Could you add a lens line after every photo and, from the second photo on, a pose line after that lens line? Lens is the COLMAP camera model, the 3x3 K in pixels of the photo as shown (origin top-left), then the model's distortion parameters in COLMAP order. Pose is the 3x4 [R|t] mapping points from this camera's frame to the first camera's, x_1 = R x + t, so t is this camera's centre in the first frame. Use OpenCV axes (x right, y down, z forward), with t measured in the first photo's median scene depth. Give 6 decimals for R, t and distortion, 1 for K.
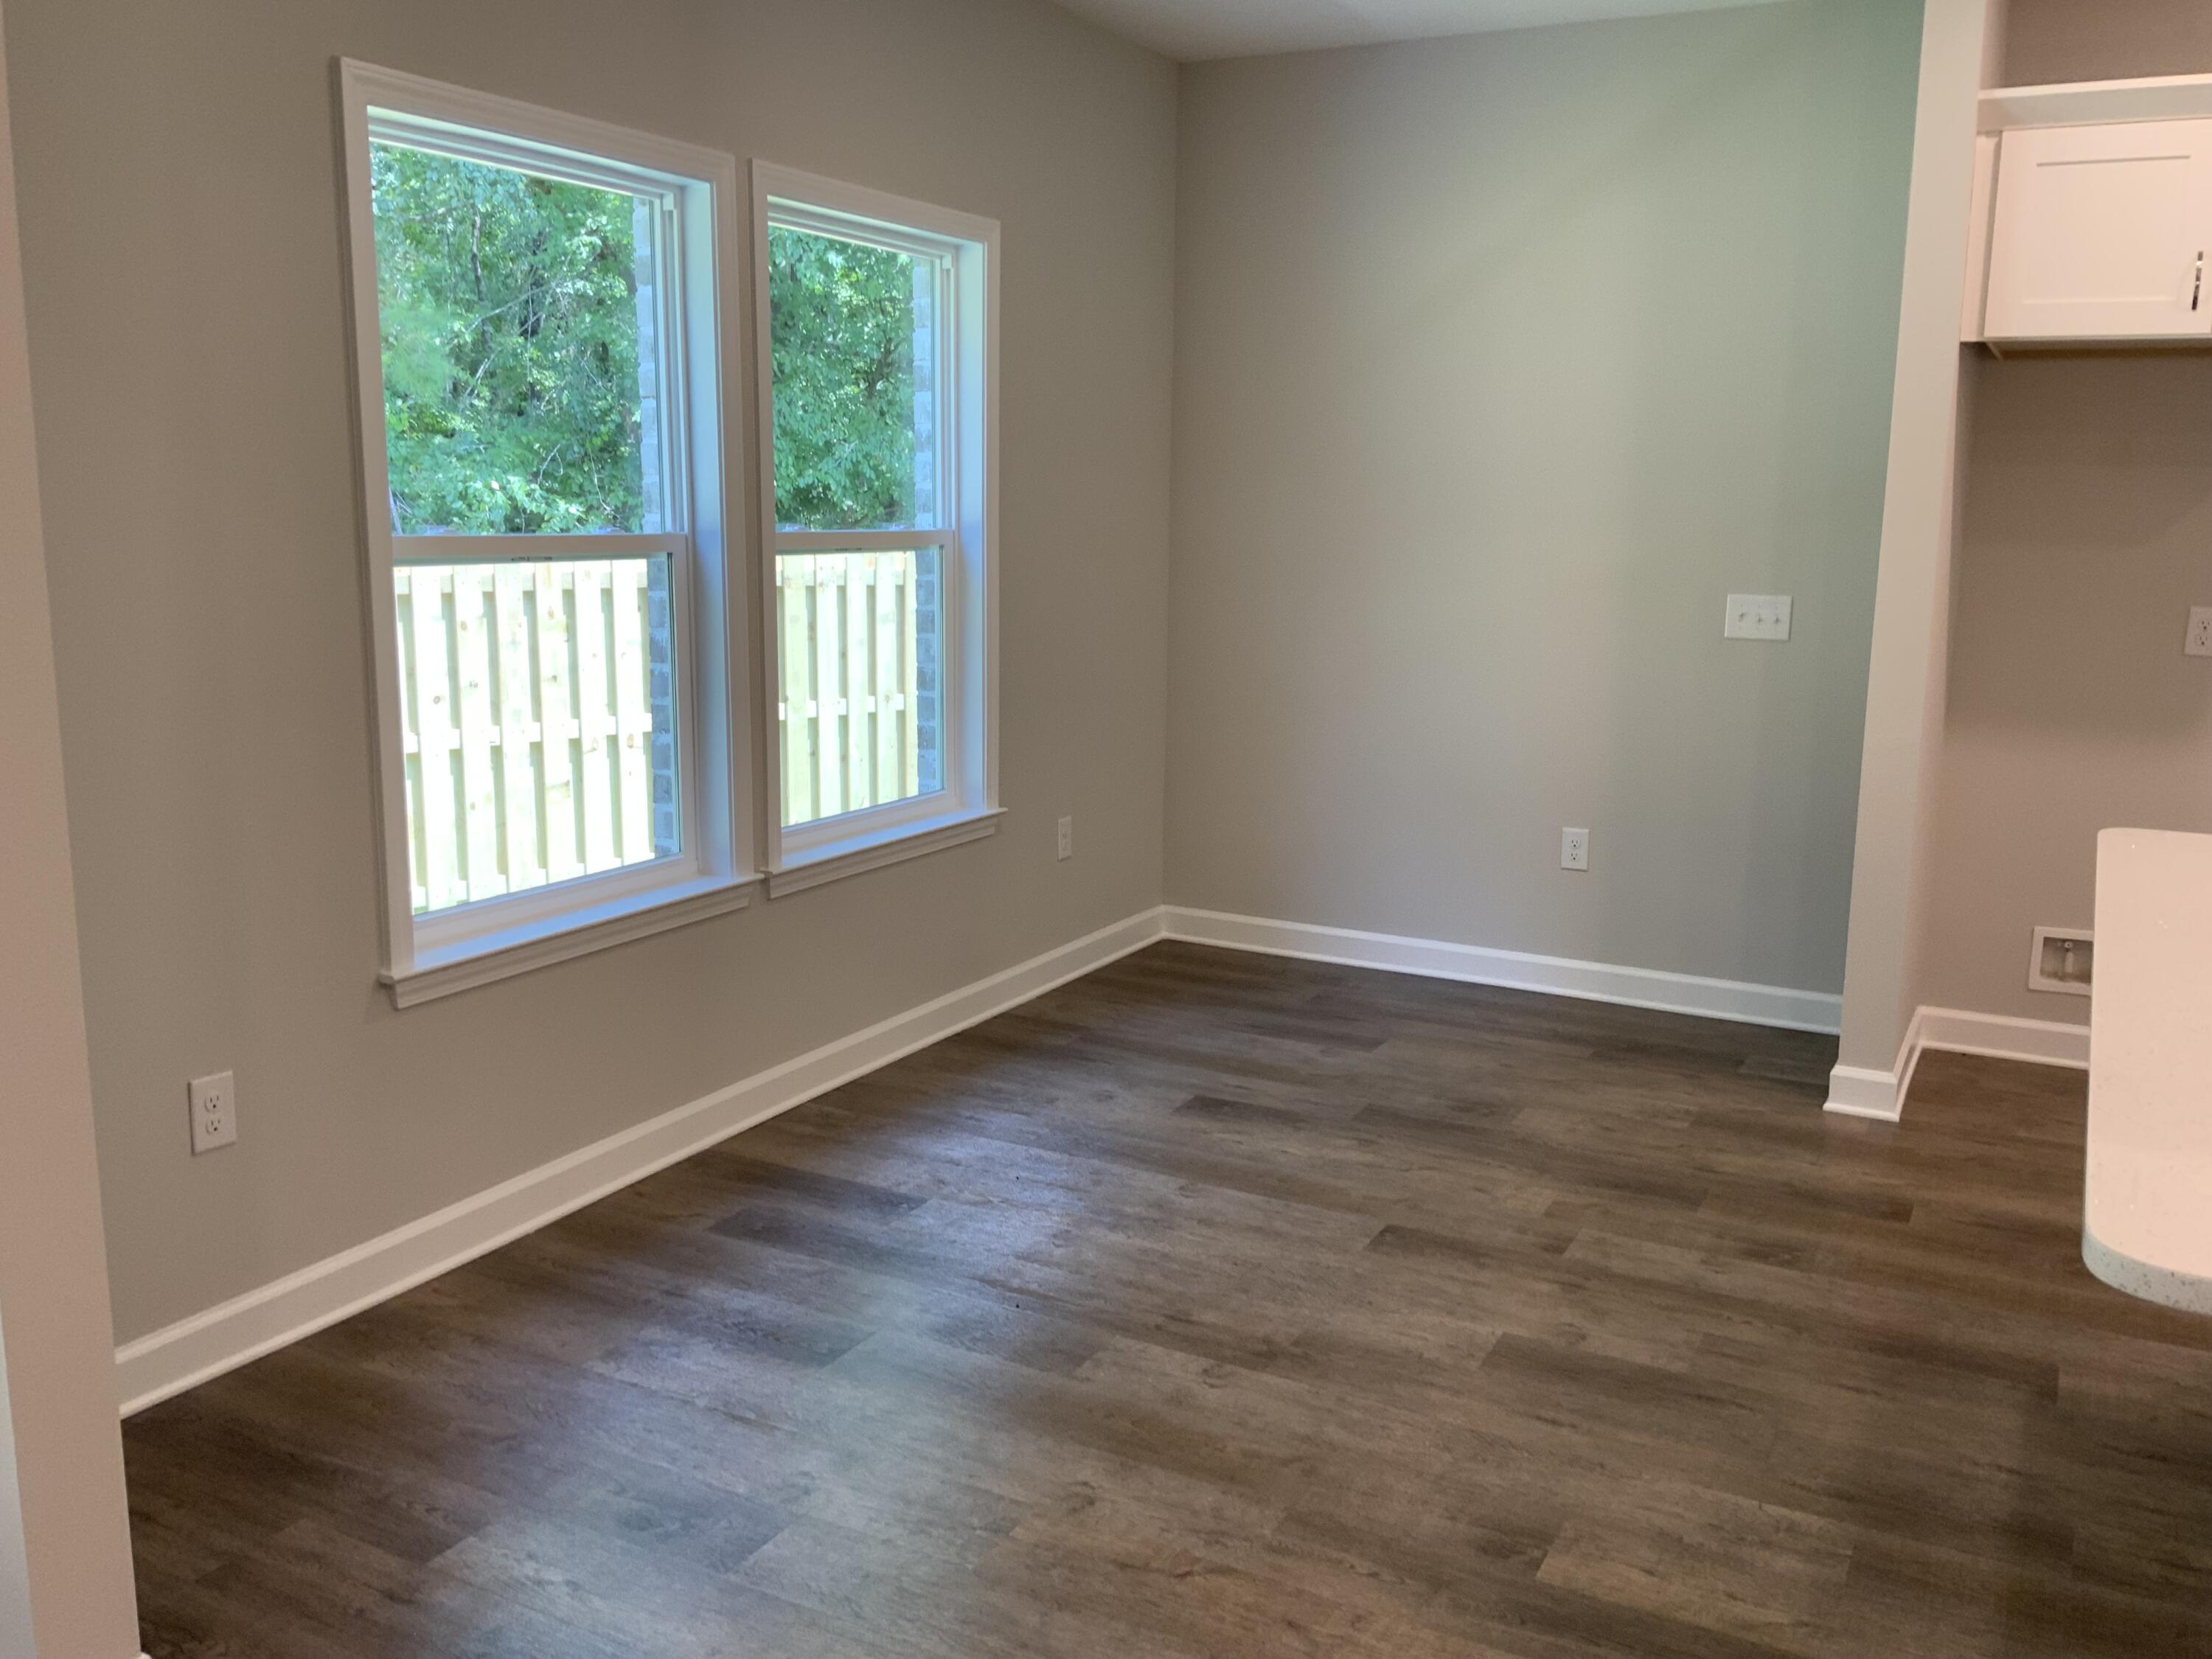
lens RADIAL K [[1854.1, 0, 1101.9], [0, 1854.1, 829.2], [0, 0, 1]] dist [0.011495, -0.009432]
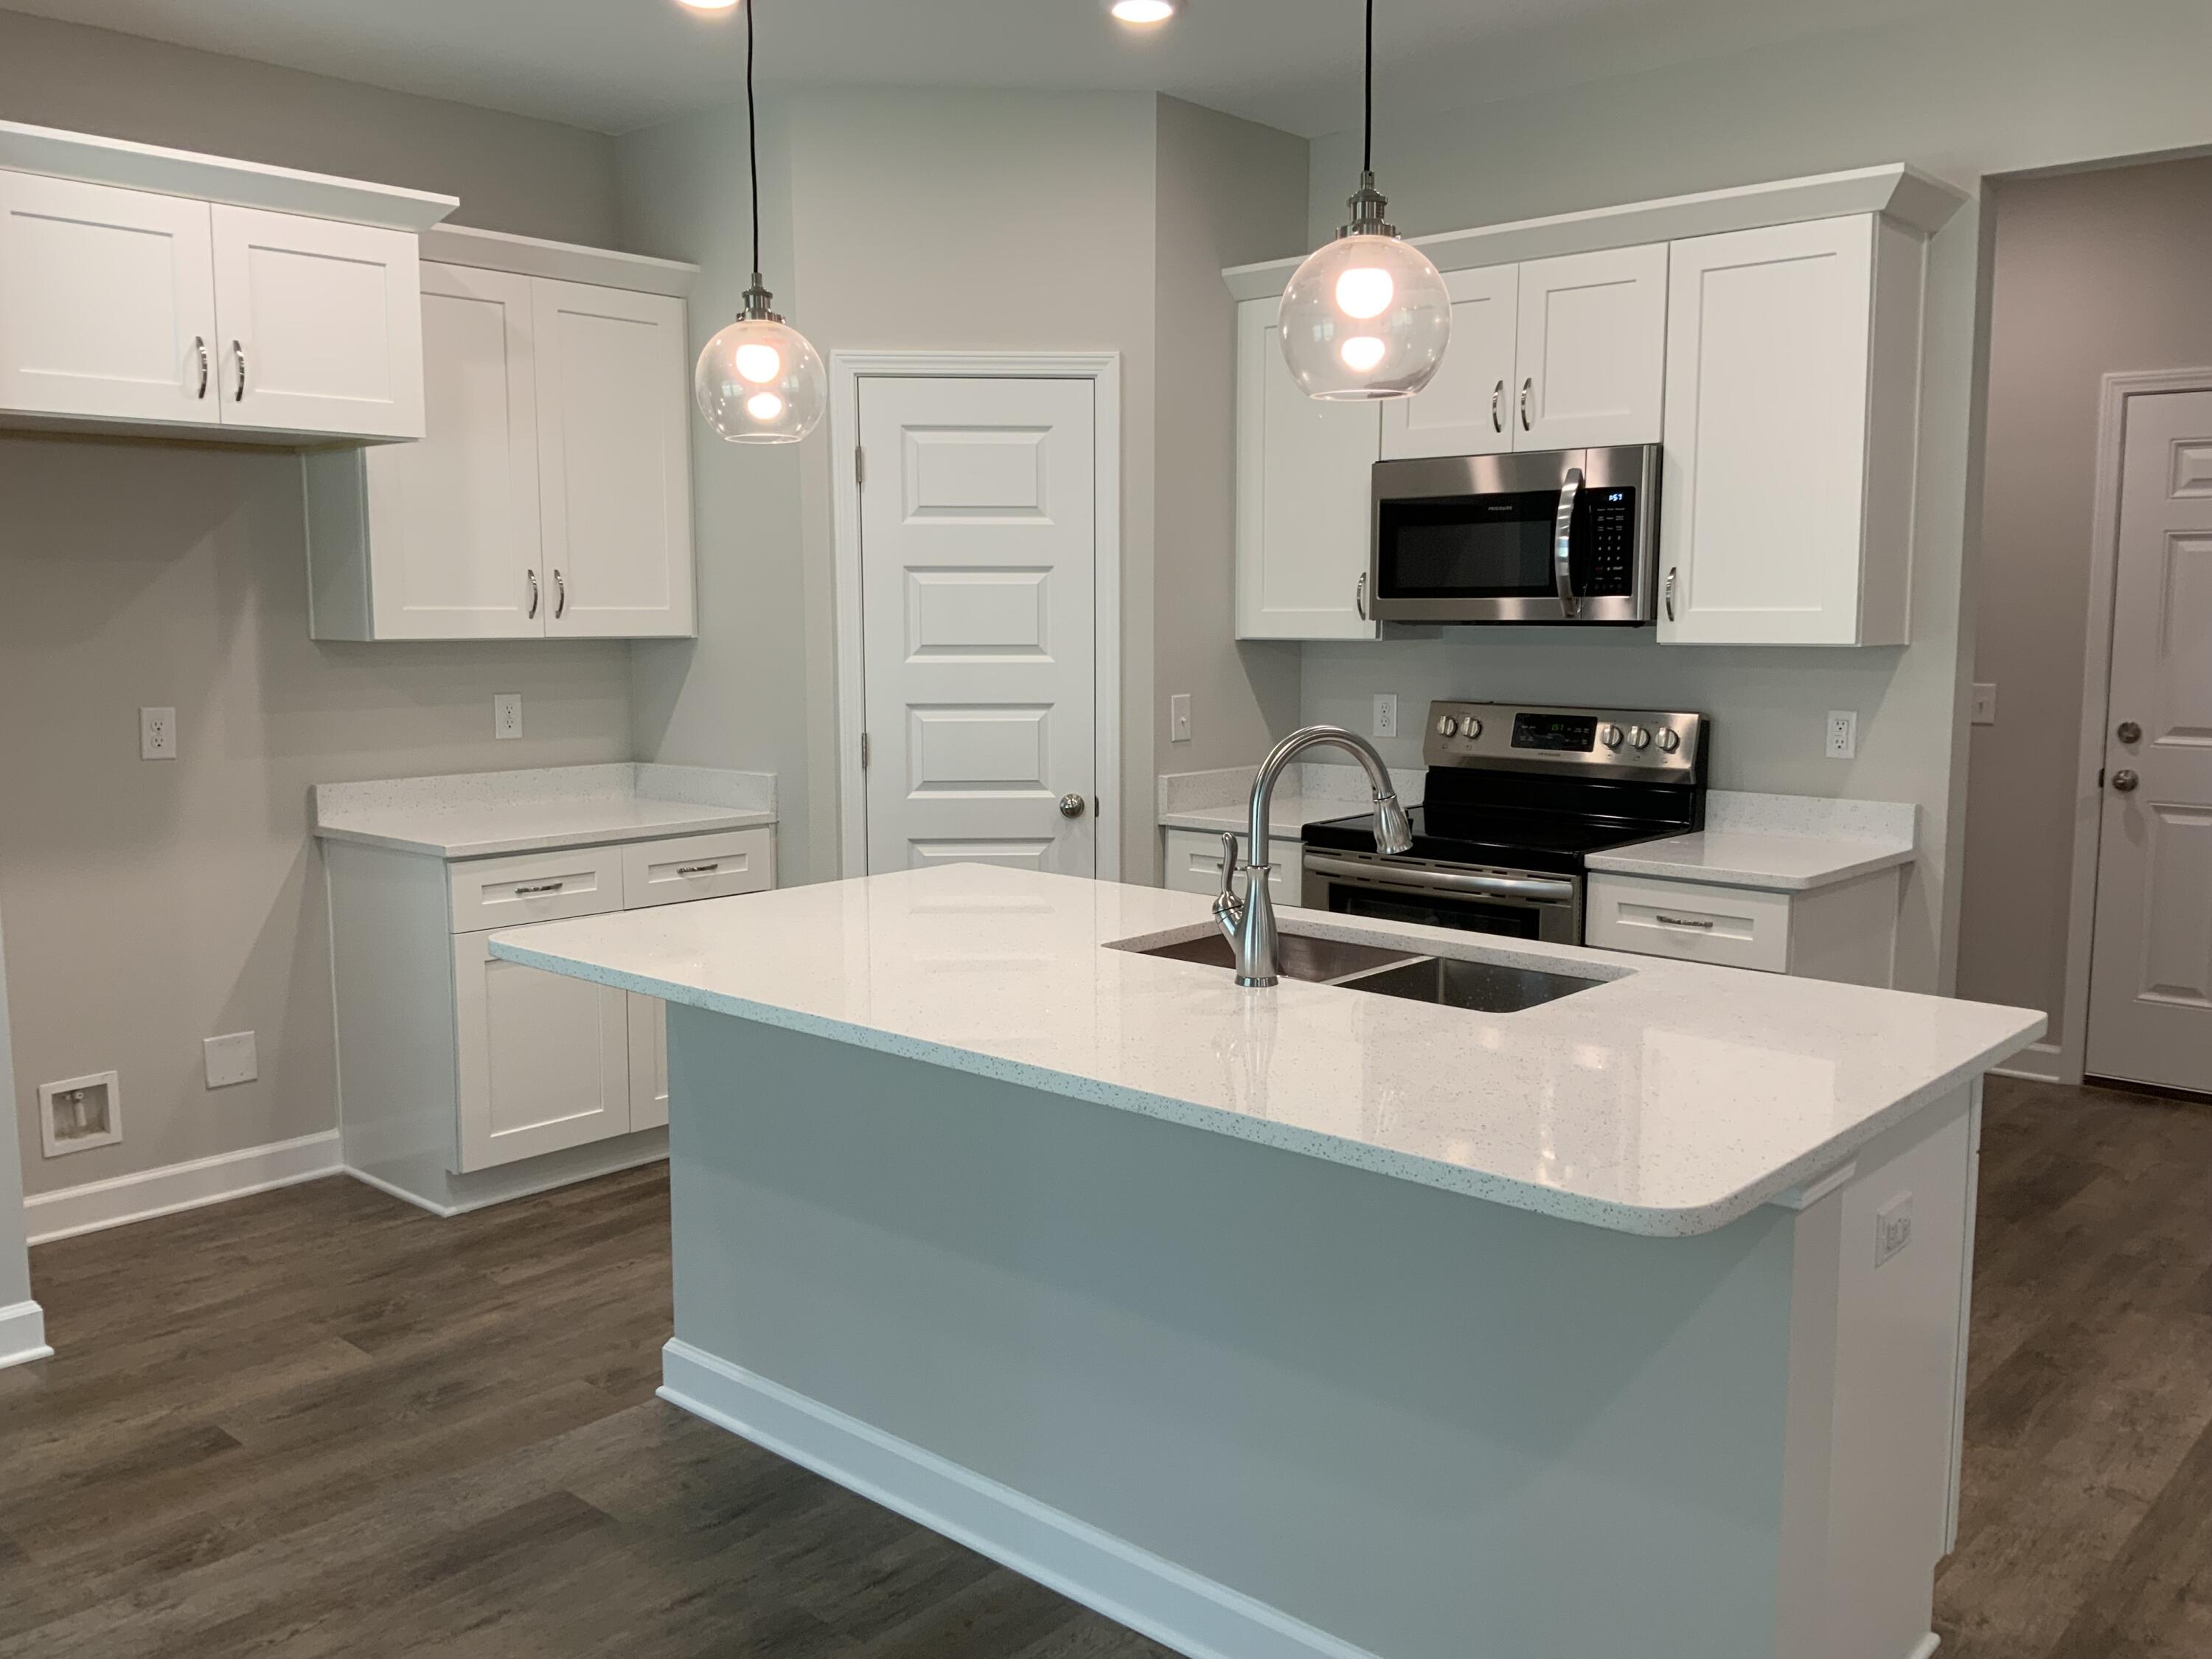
lens RADIAL K [[1854.1, 0, 1102.0], [0, 1854.1, 828.7], [0, 0, 1]] dist [0.011495, -0.009432]
pose [[0.245365, -0.130862, 0.960558, -0.253962], [0.176147, 0.980371, 0.088566, -0.071677], [-0.953293, 0.147469, 0.263600, 0.367624]]
